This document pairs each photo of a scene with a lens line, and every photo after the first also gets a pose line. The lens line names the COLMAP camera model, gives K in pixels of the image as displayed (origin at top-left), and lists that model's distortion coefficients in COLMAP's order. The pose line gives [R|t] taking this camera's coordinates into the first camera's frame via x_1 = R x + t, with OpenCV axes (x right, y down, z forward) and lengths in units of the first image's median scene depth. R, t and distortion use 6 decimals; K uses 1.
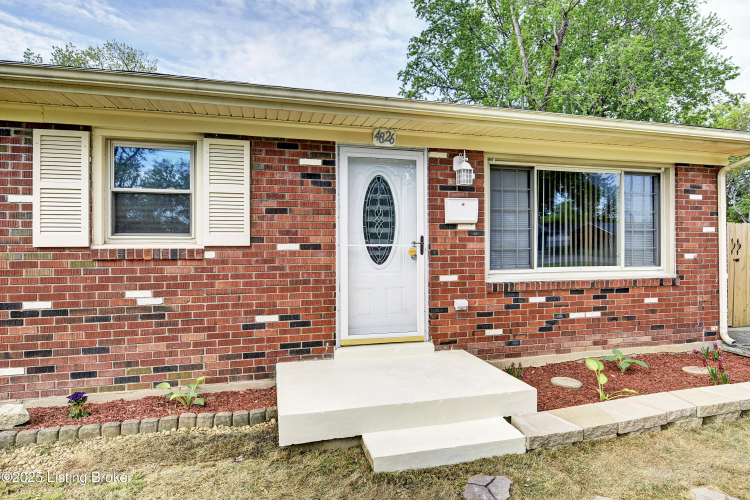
lens RADIAL K [[406.8, 0, 377.7], [0, 406.8, 244.5], [0, 0, 1]] dist [-0.003762, -0.004032]
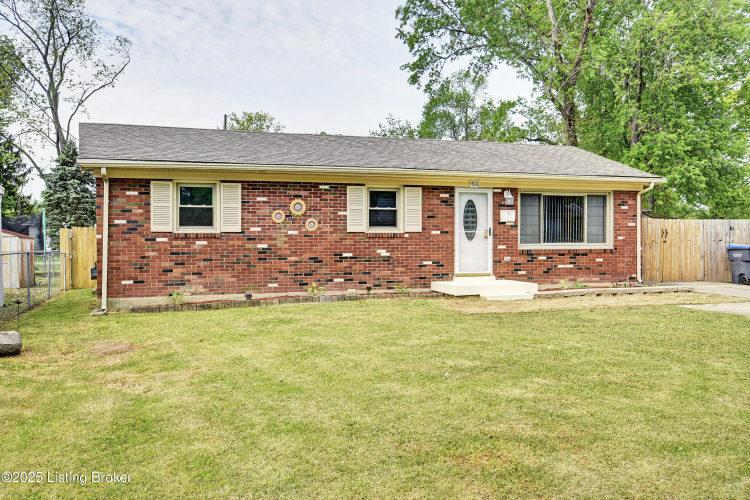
lens RADIAL K [[621.4, 0, 375.7], [0, 621.4, 246.1], [0, 0, 1]] dist [-0.012575, -0.002856]
pose [[0.998316, 0.001319, 0.057999, -0.639090], [-0.002582, 0.999761, 0.021708, 0.007261], [-0.057957, -0.021822, 0.998081, -2.105339]]
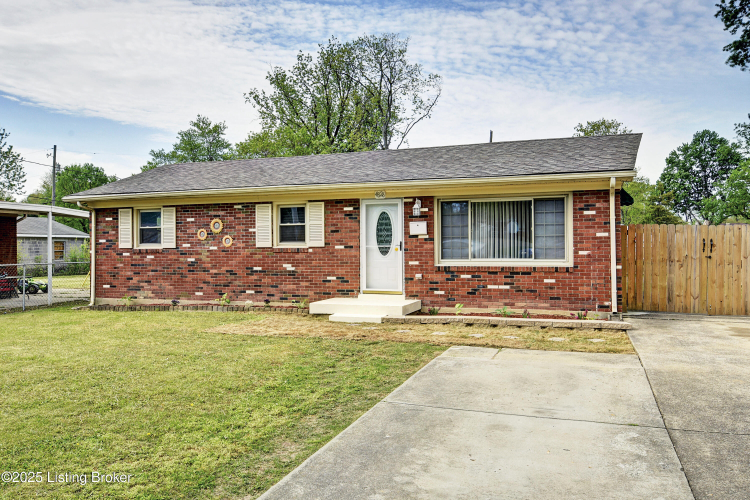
lens RADIAL K [[592.1, 0, 378.0], [0, 592.1, 247.1], [0, 0, 1]] dist [-0.003949, -0.005375]
pose [[0.824809, -0.000570, -0.565411, 1.513747], [0.007555, 0.999921, 0.010014, -0.021172], [0.565361, -0.012531, 0.824748, -1.330479]]
